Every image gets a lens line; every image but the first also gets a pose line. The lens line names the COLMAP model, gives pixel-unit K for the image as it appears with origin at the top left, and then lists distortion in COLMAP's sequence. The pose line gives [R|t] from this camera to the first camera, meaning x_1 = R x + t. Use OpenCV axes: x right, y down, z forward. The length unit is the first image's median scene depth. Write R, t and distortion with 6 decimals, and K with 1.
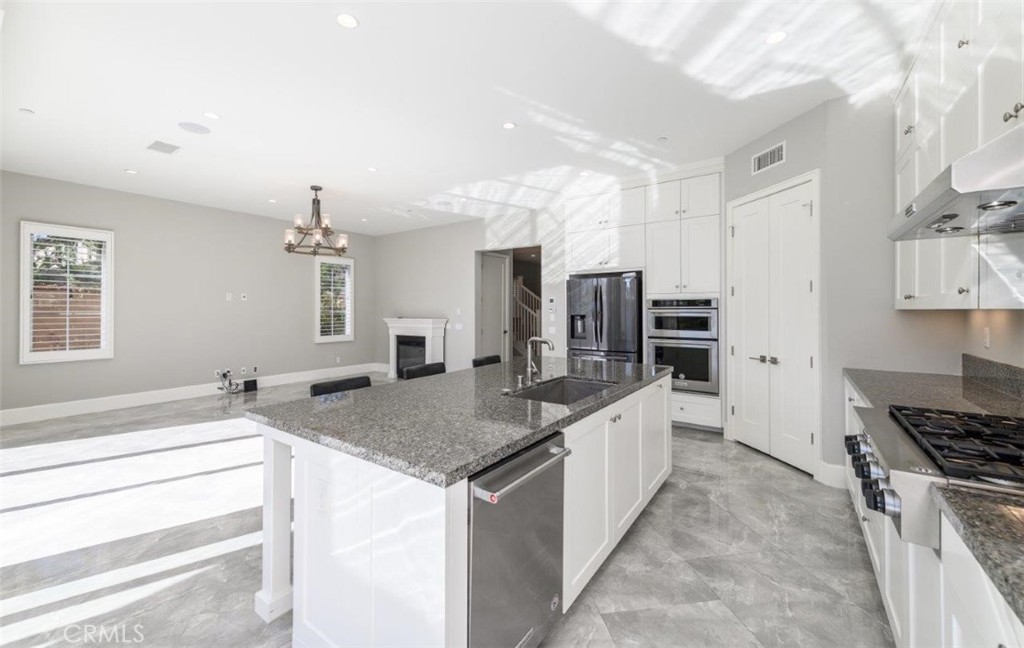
lens RADIAL K [[400.9, 0, 512.8], [0, 400.9, 306.6], [0, 0, 1]] dist [0.005444, -0.000808]
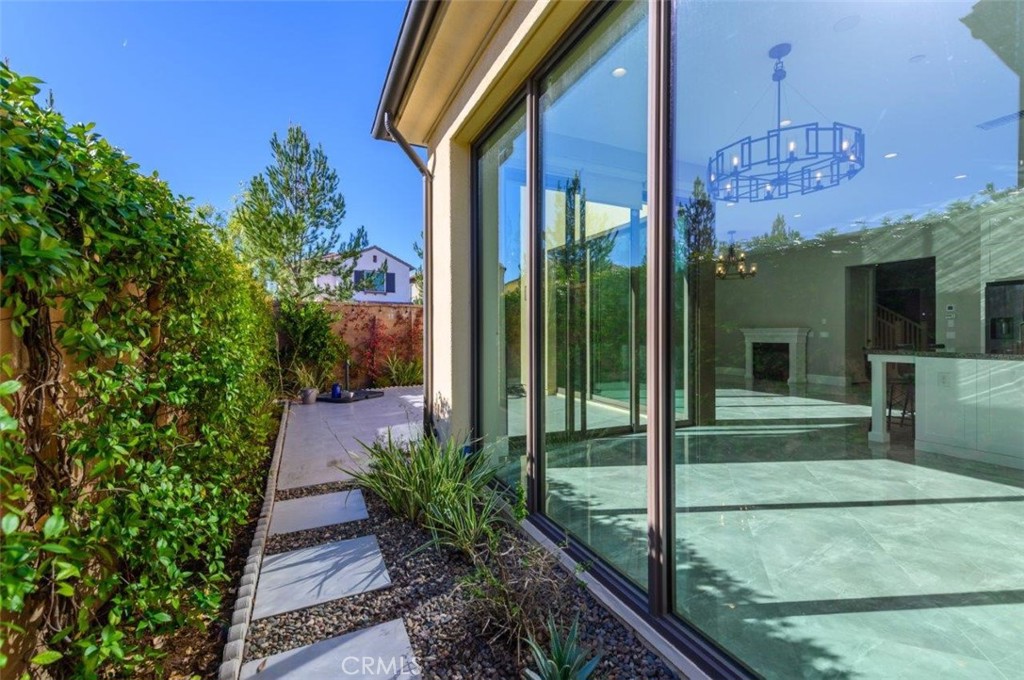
lens RADIAL K [[439.6, 0, 509.4], [0, 439.6, 337.3], [0, 0, 1]] dist [0.013944, -0.000331]
pose [[0.868136, 0.001317, -0.496325, -0.402772], [0.006546, 0.999879, 0.014104, 0.047271], [0.496284, -0.015494, 0.868022, -0.743443]]
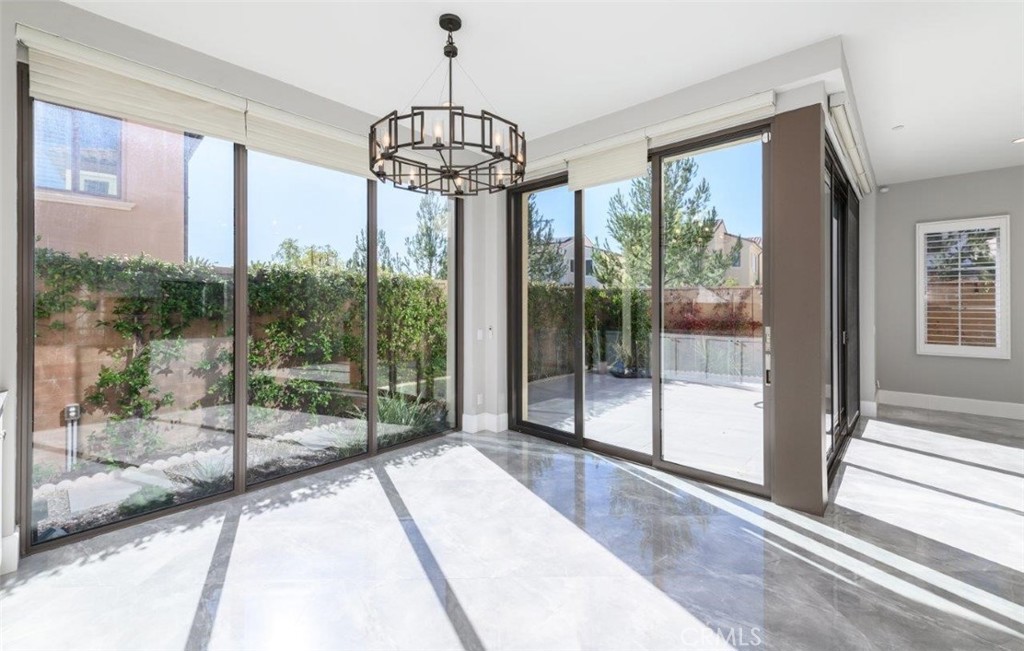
lens RADIAL K [[427.6, 0, 508.7], [0, 427.6, 303.2], [0, 0, 1]] dist [0.014082, -0.003946]
pose [[-0.133321, -0.003918, -0.991065, 0.078822], [0.007808, 0.999957, -0.005004, 0.002468], [0.991042, -0.008405, -0.133285, 0.052979]]
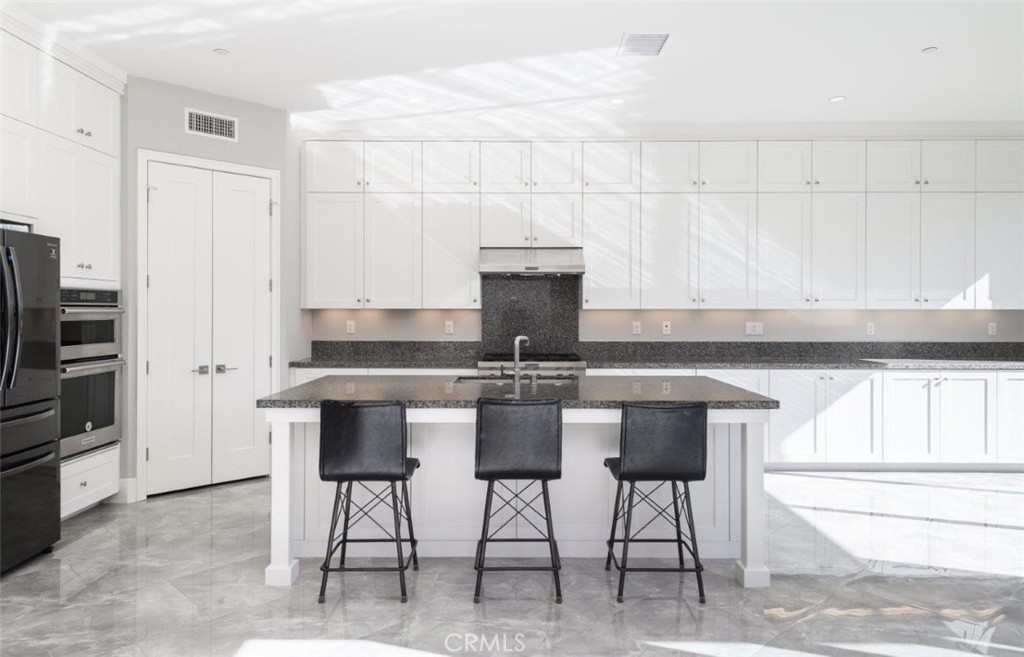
lens RADIAL K [[675.4, 0, 512.0], [0, 675.4, 314.5], [0, 0, 1]] dist [0.027170, -0.016755]
pose [[-0.575013, -0.004417, 0.818133, -0.600895], [-0.008252, 0.999966, -0.000402, 0.010886], [-0.818103, -0.006982, -0.575030, 0.910428]]
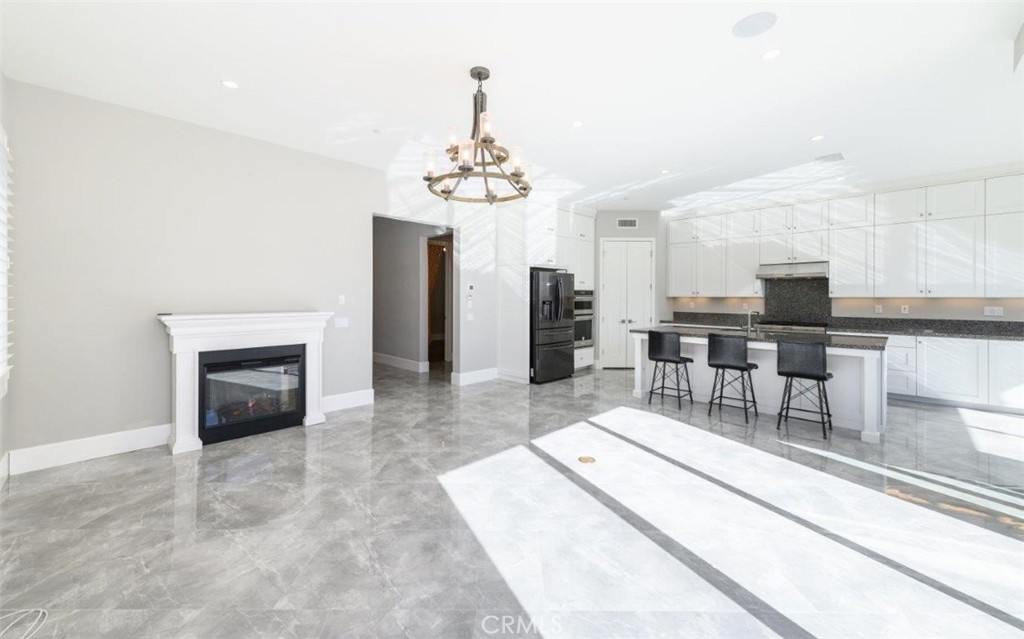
lens RADIAL K [[404.9, 0, 515.9], [0, 404.9, 296.2], [0, 0, 1]] dist [0.021837, -0.002511]
pose [[0.148103, 0.002077, 0.988970, -1.042686], [-0.010549, 0.999944, -0.000520, 0.007861], [-0.988916, -0.010355, 0.148116, 0.879085]]
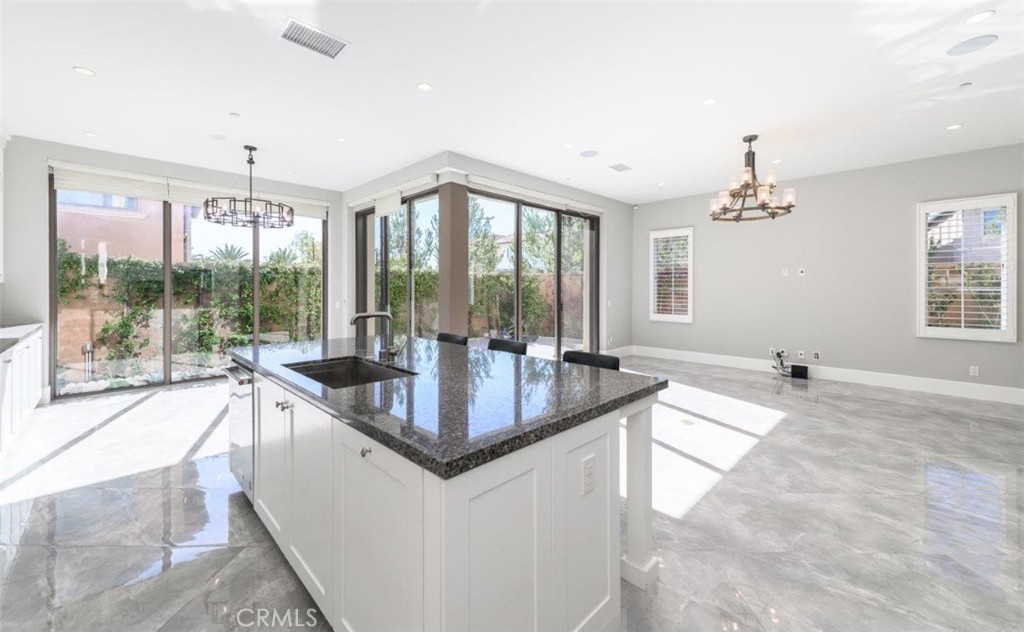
lens RADIAL K [[404.8, 0, 513.7], [0, 404.8, 285.7], [0, 0, 1]] dist [0.007618, -0.000733]
pose [[-0.172678, -0.004261, -0.984969, 0.422507], [0.005823, 0.999969, -0.005347, 0.010295], [0.984961, -0.006659, -0.172648, 0.670257]]
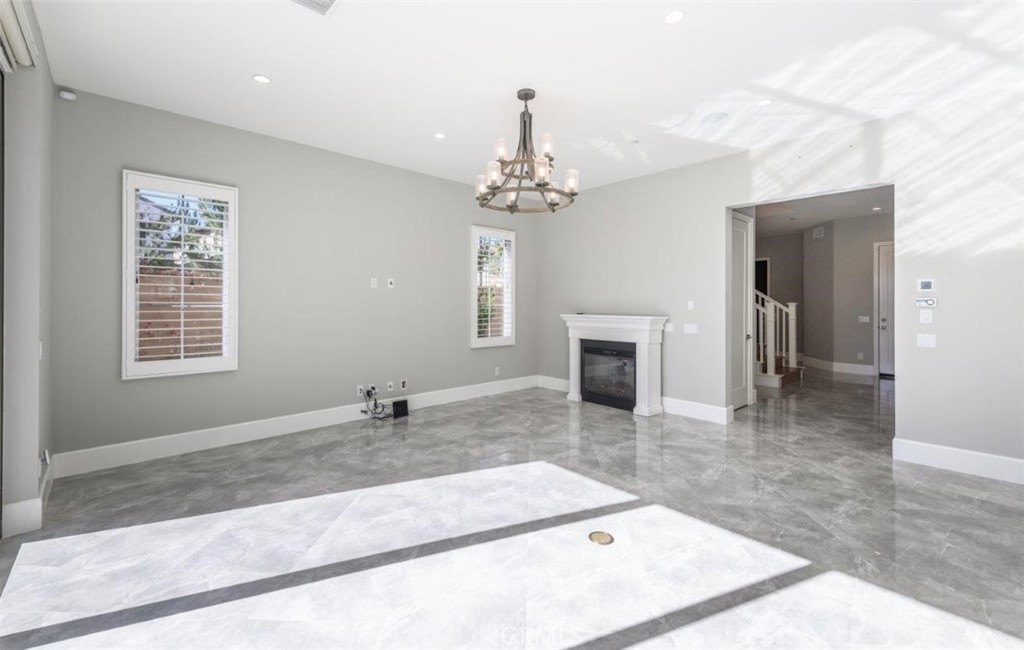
lens RADIAL K [[427.6, 0, 508.6], [0, 427.6, 303.2], [0, 0, 1]] dist [0.014082, -0.003946]
pose [[0.977176, 0.002363, -0.212416, -0.384062], [-0.000963, 0.999977, 0.006694, 0.007438], [0.212427, -0.006337, 0.977156, 0.381568]]
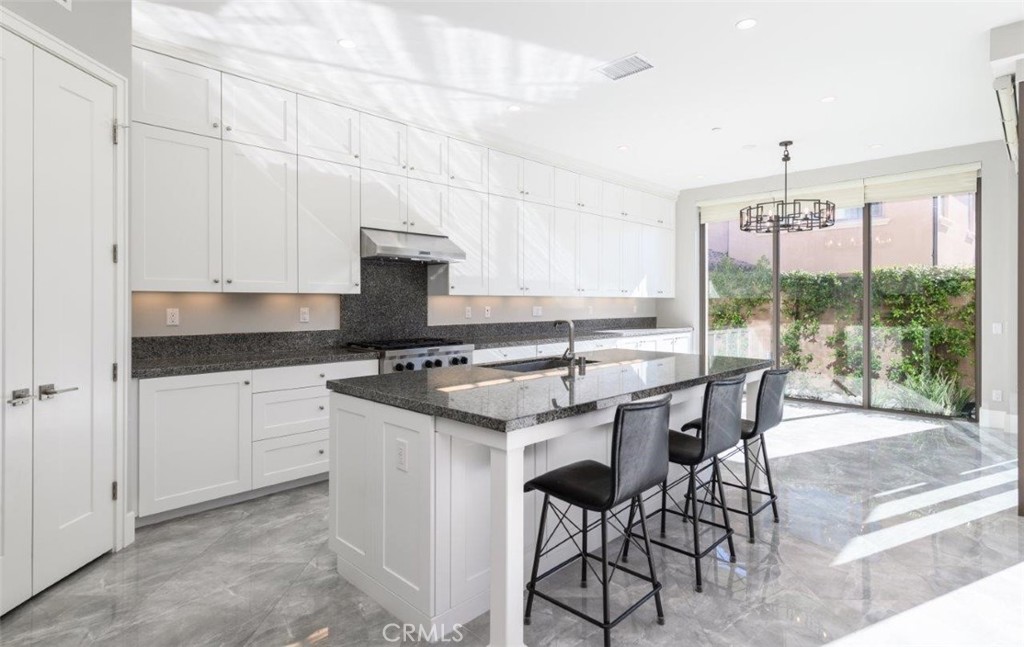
lens RADIAL K [[528.0, 0, 514.8], [0, 528.0, 304.5], [0, 0, 1]] dist [0.011814, -0.002256]
pose [[-0.987194, -0.000960, 0.159523, -0.010617], [-0.001676, 0.999989, -0.004349, 0.021044], [-0.159517, -0.004561, -0.987185, 1.067938]]
